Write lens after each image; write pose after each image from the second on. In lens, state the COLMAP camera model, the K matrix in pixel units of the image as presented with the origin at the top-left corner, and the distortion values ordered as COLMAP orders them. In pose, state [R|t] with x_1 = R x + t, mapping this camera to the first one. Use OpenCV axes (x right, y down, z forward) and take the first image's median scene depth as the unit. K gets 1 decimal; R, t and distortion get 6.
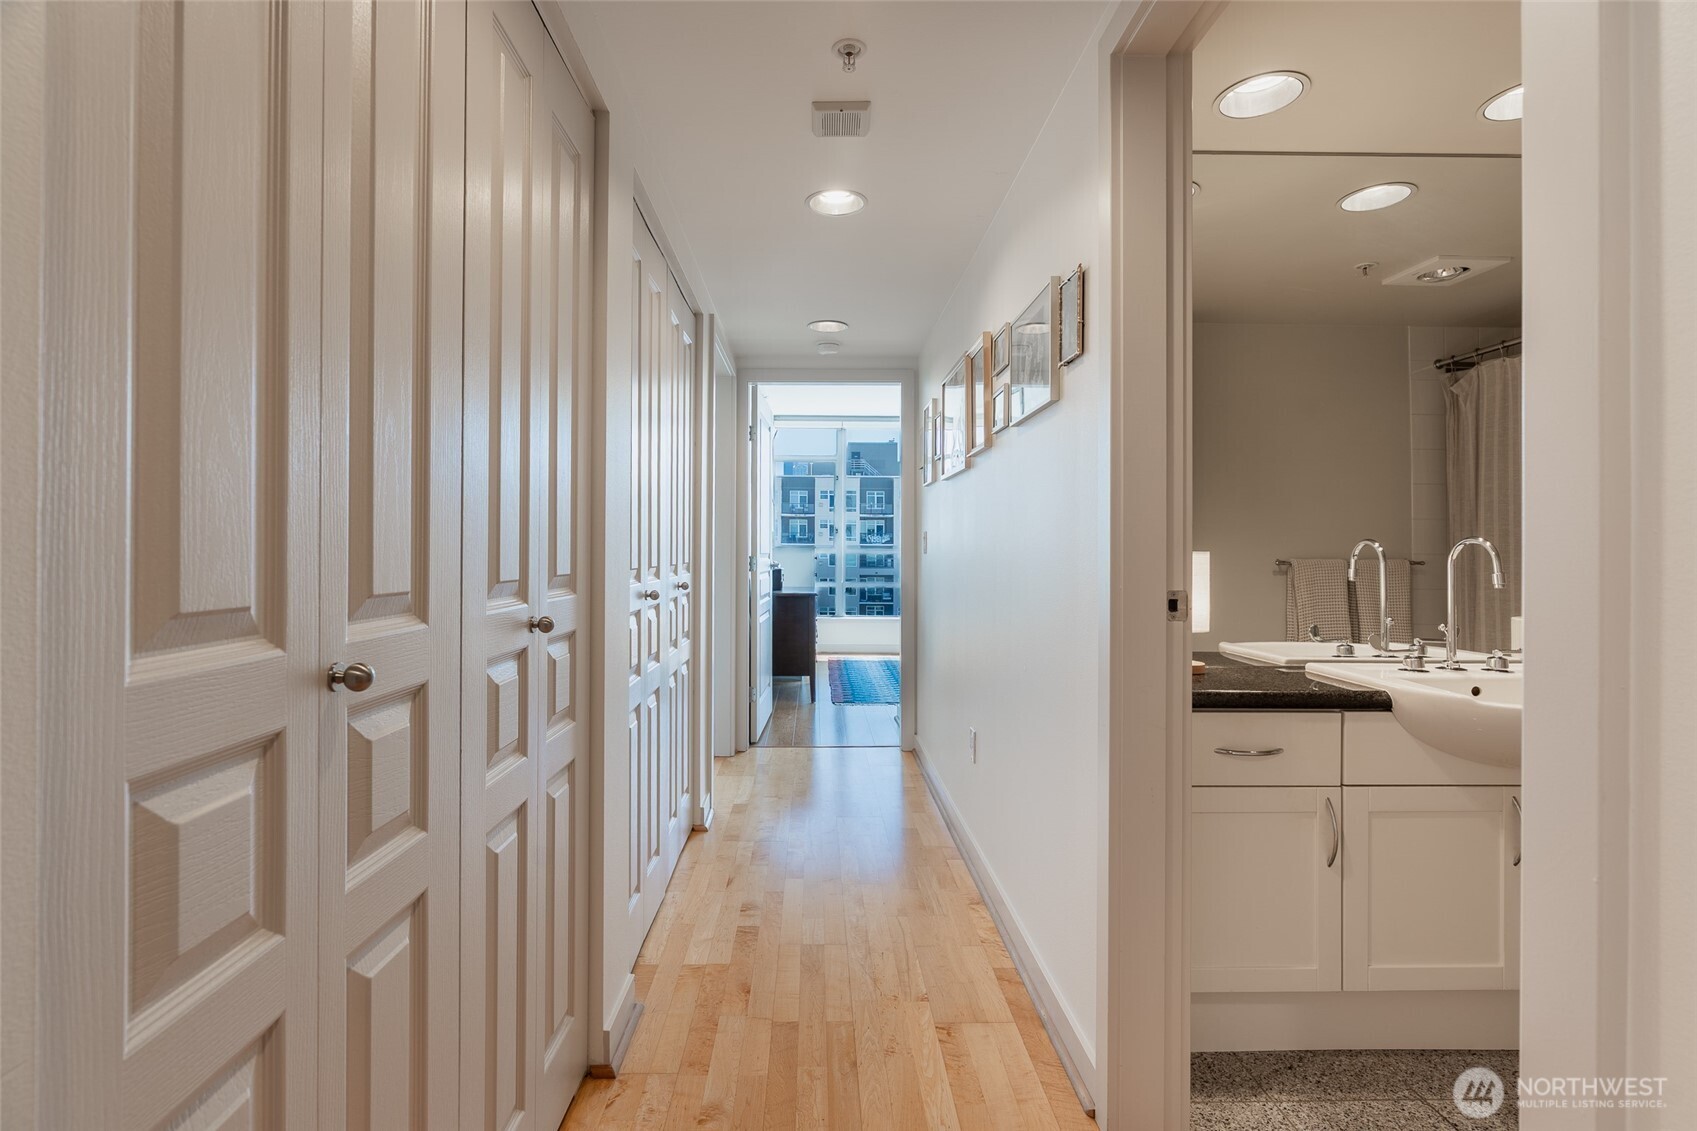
lens RADIAL K [[784.2, 0, 842.3], [0, 784.2, 549.1], [0, 0, 1]] dist [-0.003114, 0.000351]
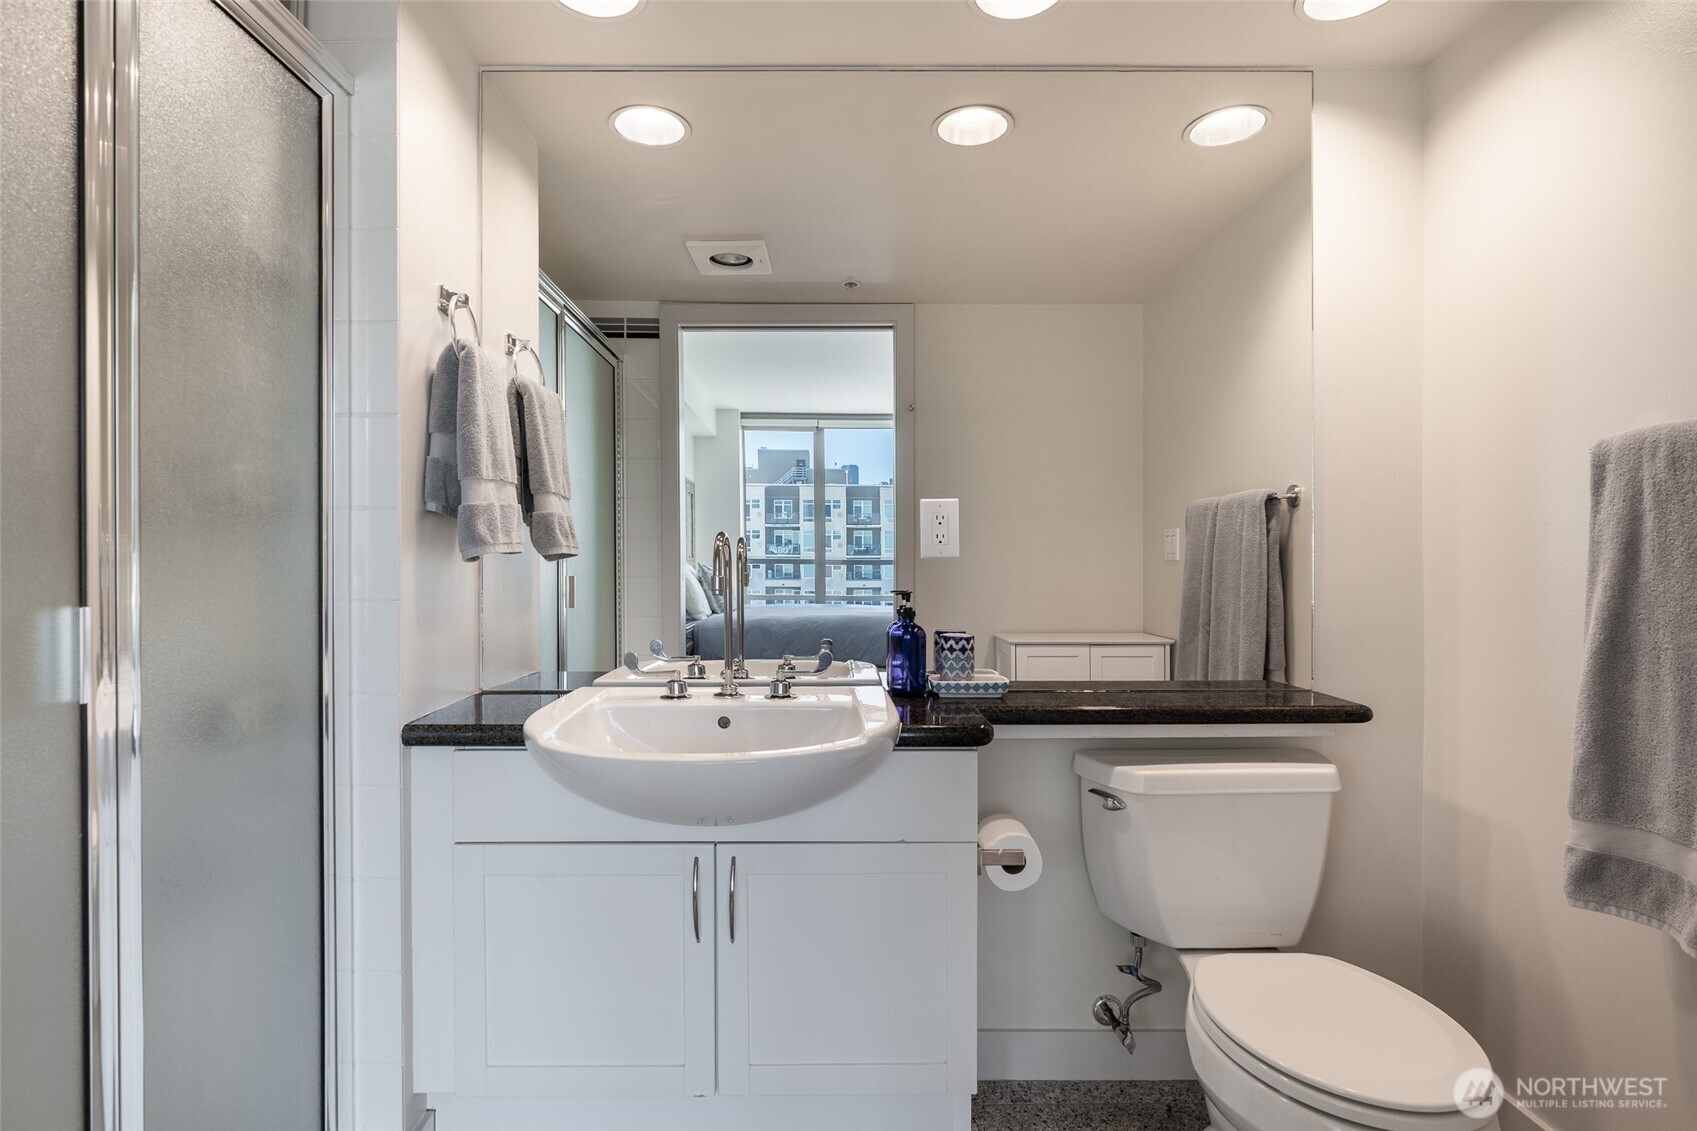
lens RADIAL K [[794.6, 0, 853.4], [0, 794.6, 561.7], [0, 0, 1]] dist [-0.004064, 0.000745]
pose [[0.999597, -0.010506, -0.026380, 0.605161], [0.010517, 0.999945, 0.000263, 0.010975], [0.026376, -0.000541, 0.999652, 0.116819]]
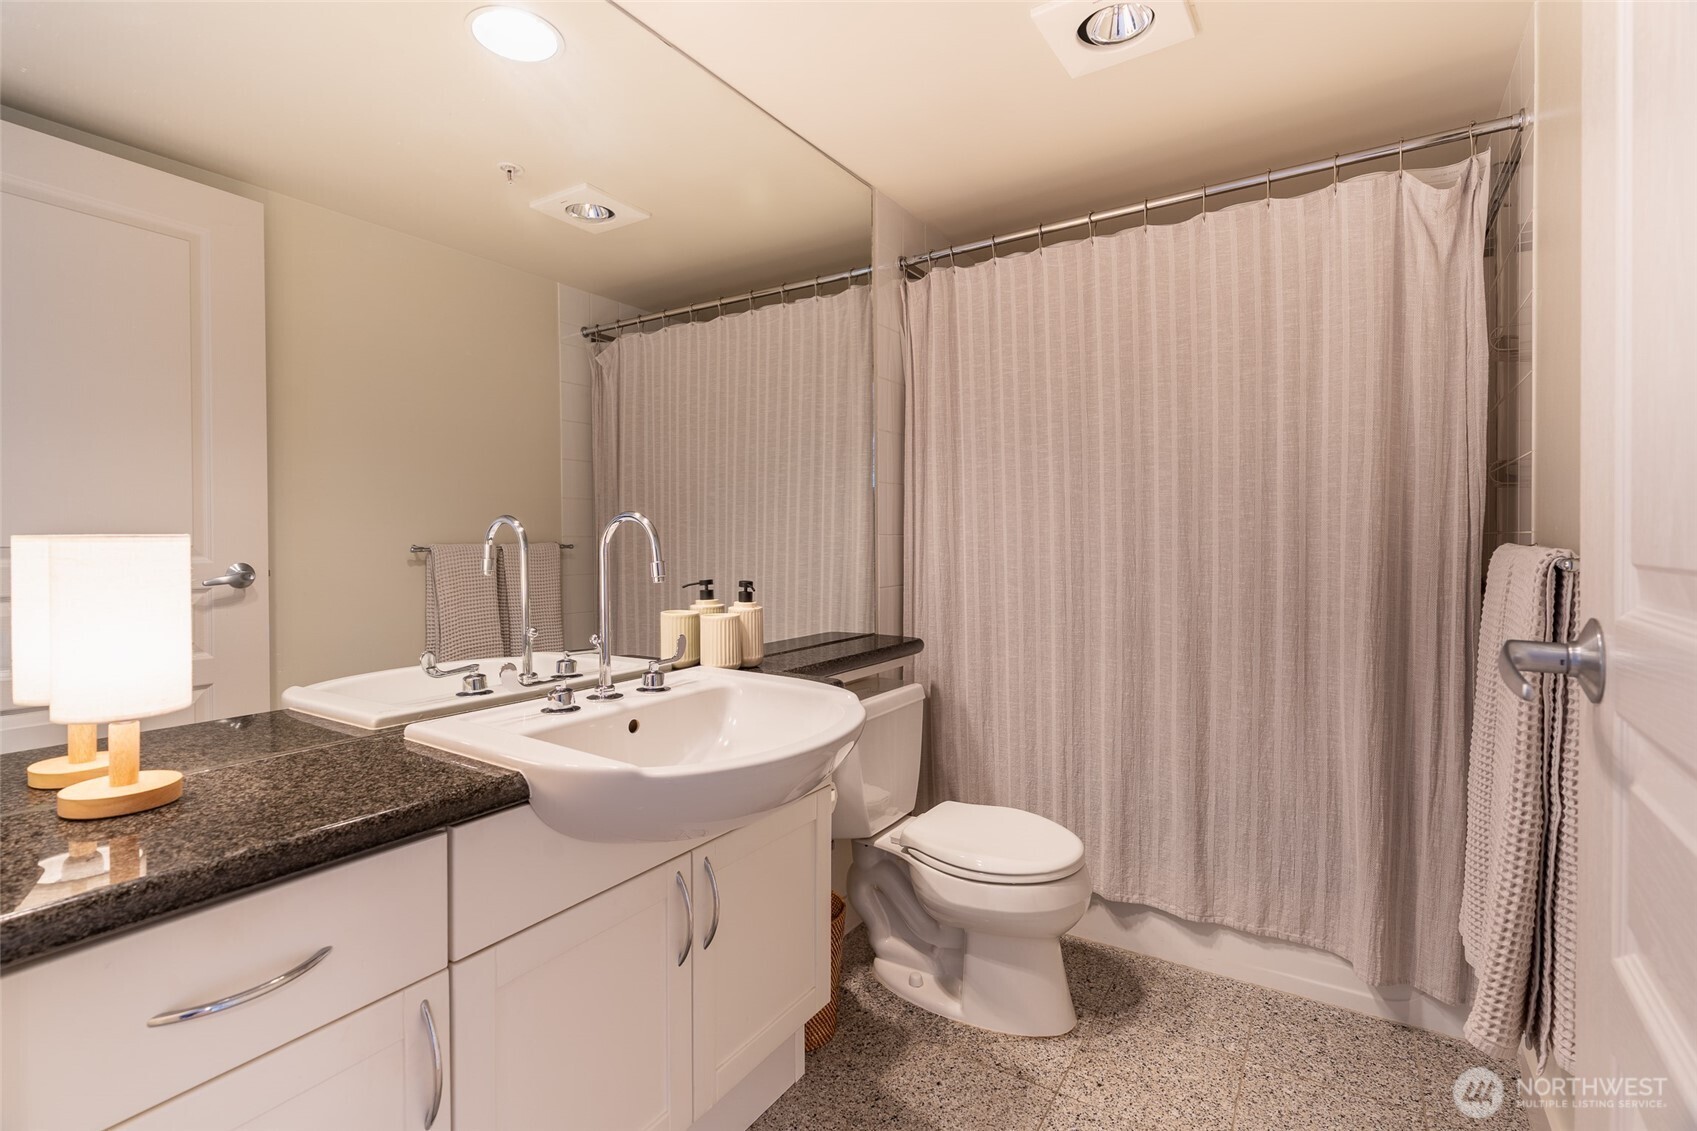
lens RADIAL K [[809.5, 0, 797.3], [0, 809.5, 544.8], [0, 0, 1]] dist [-0.056253, 0.000111]
pose [[0.613759, -0.015138, 0.789348, 0.200659], [0.004171, 0.999864, 0.015932, 0.002353], [-0.789482, -0.006486, 0.613739, 0.268267]]
